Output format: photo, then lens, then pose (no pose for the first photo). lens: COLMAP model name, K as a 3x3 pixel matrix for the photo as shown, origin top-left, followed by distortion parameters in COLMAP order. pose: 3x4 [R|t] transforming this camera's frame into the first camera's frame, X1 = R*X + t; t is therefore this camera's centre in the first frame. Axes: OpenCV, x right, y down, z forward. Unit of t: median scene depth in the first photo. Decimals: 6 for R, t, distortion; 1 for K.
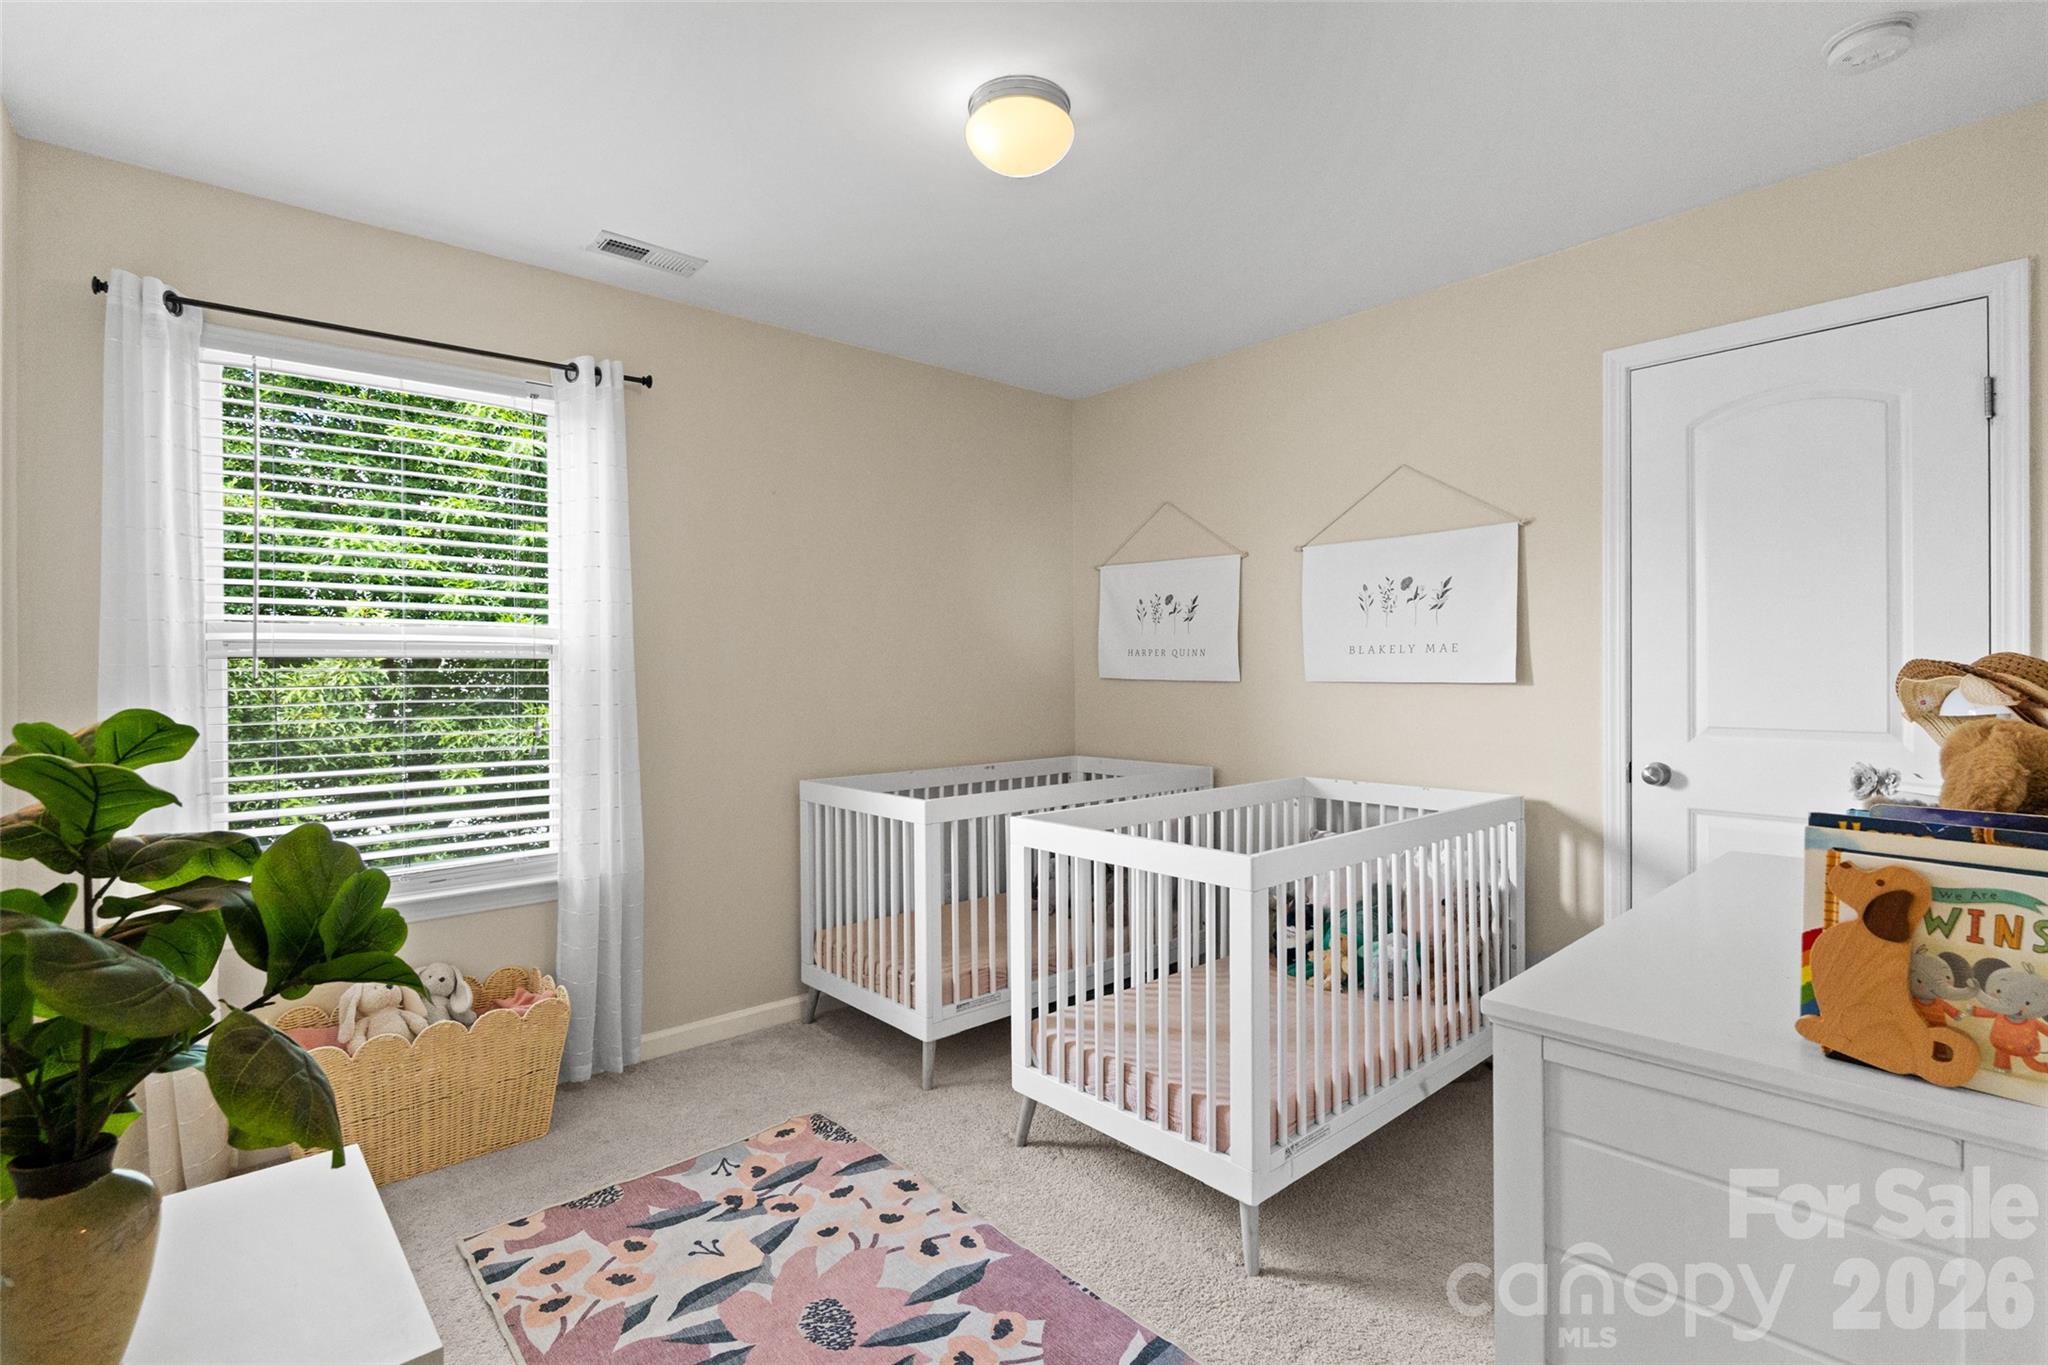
lens RADIAL K [[962.1, 0, 1006.8], [0, 962.1, 656.7], [0, 0, 1]] dist [-0.004688, -0.000521]
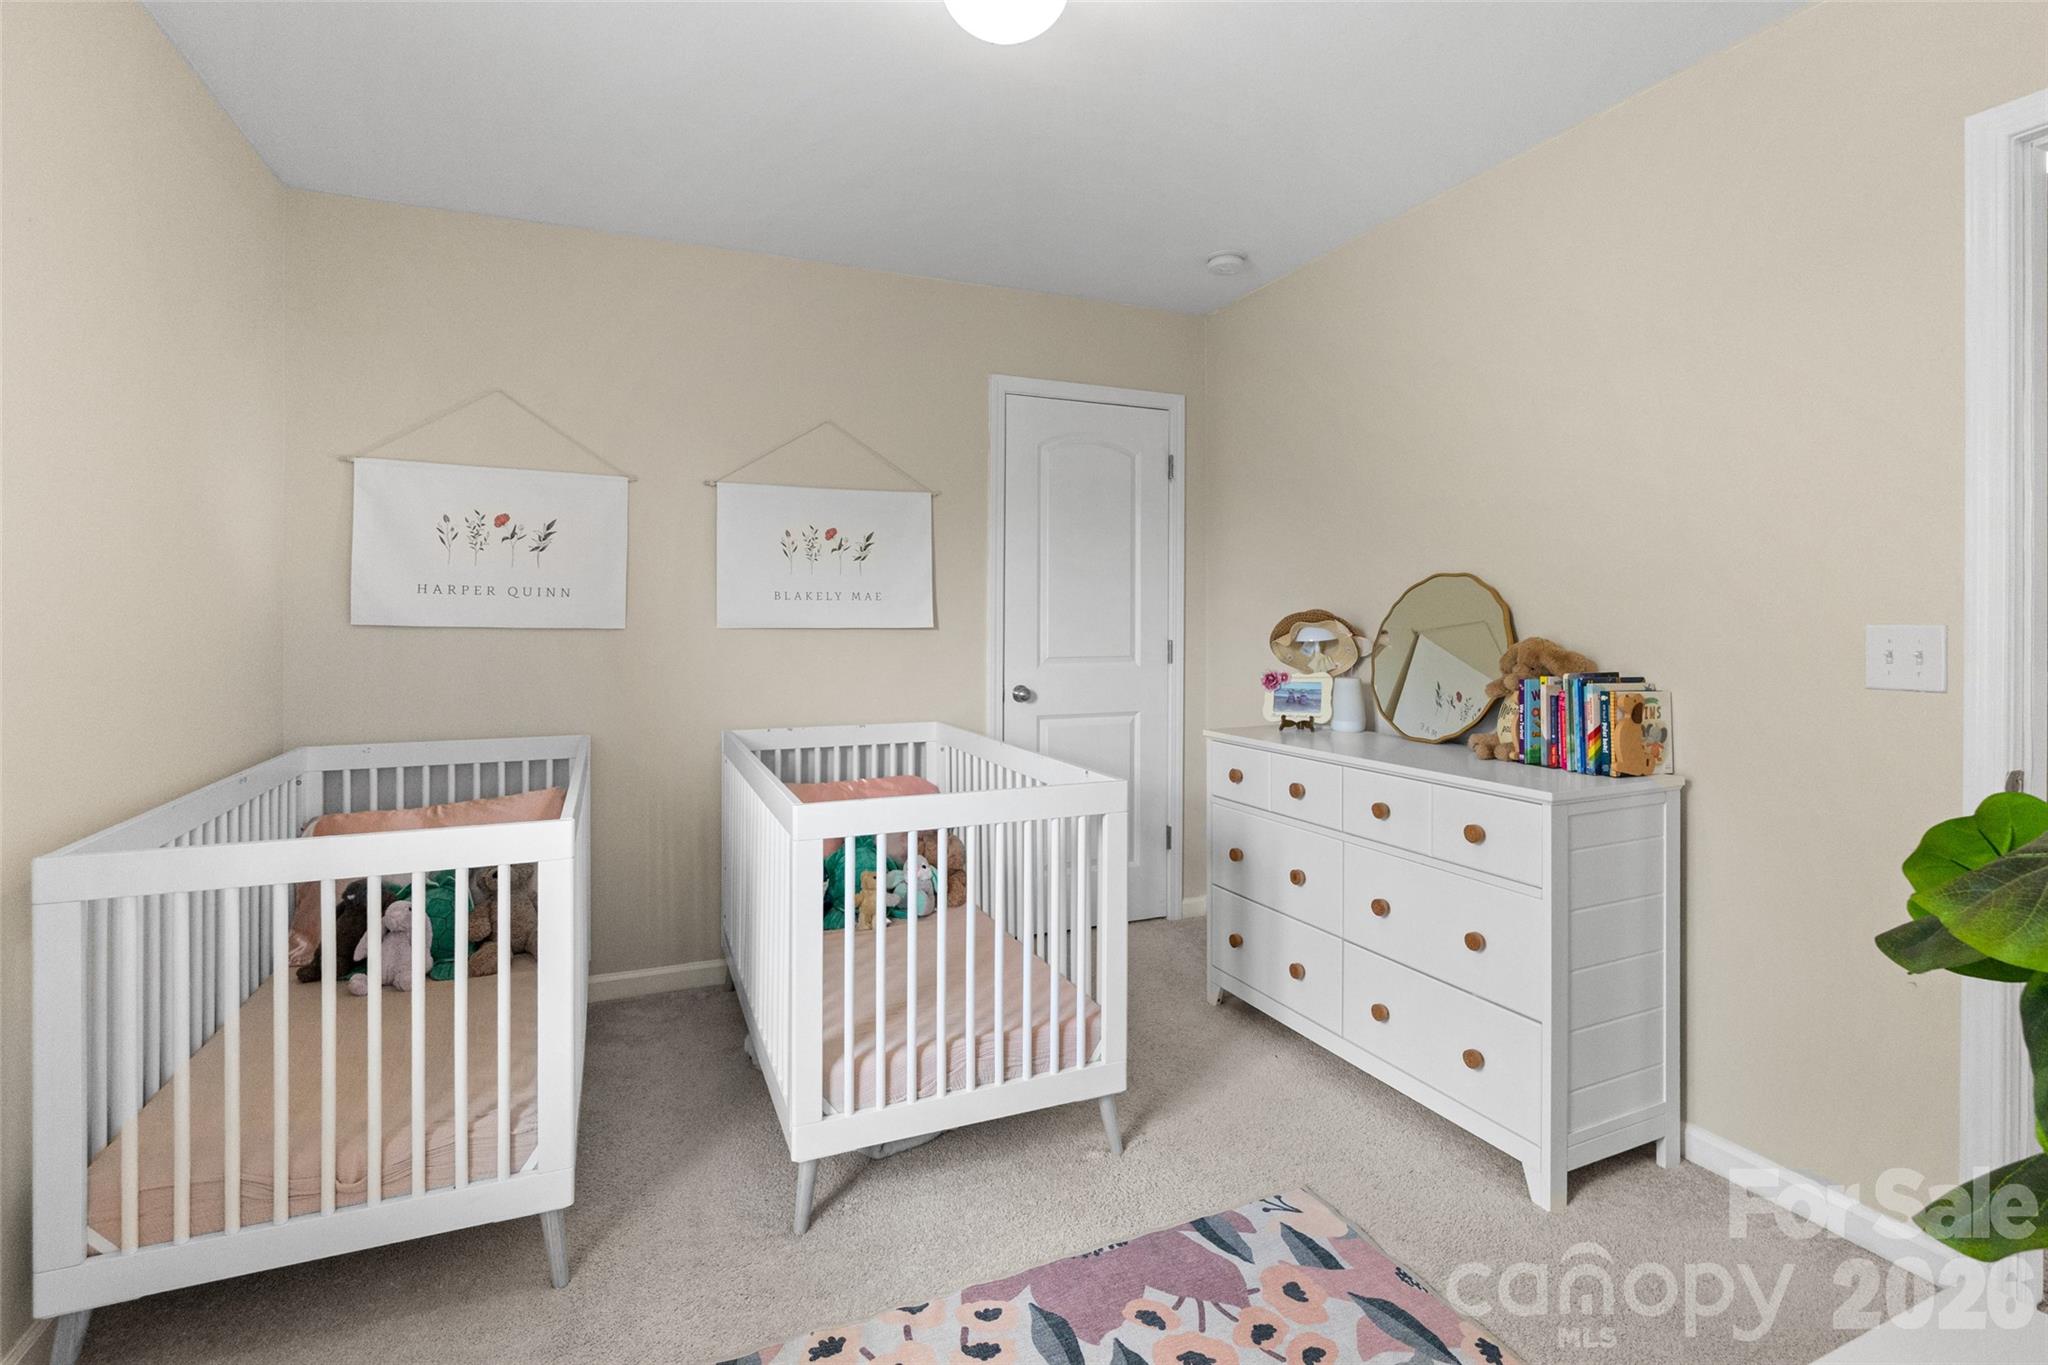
lens RADIAL K [[960.5, 0, 1025.2], [0, 960.5, 613.7], [0, 0, 1]] dist [-0.029799, 0.000108]
pose [[0.301418, 0.010741, 0.953431, -0.609355], [-0.016963, 0.999839, -0.005901, 0.015858], [-0.953341, -0.014394, 0.301552, 0.561806]]
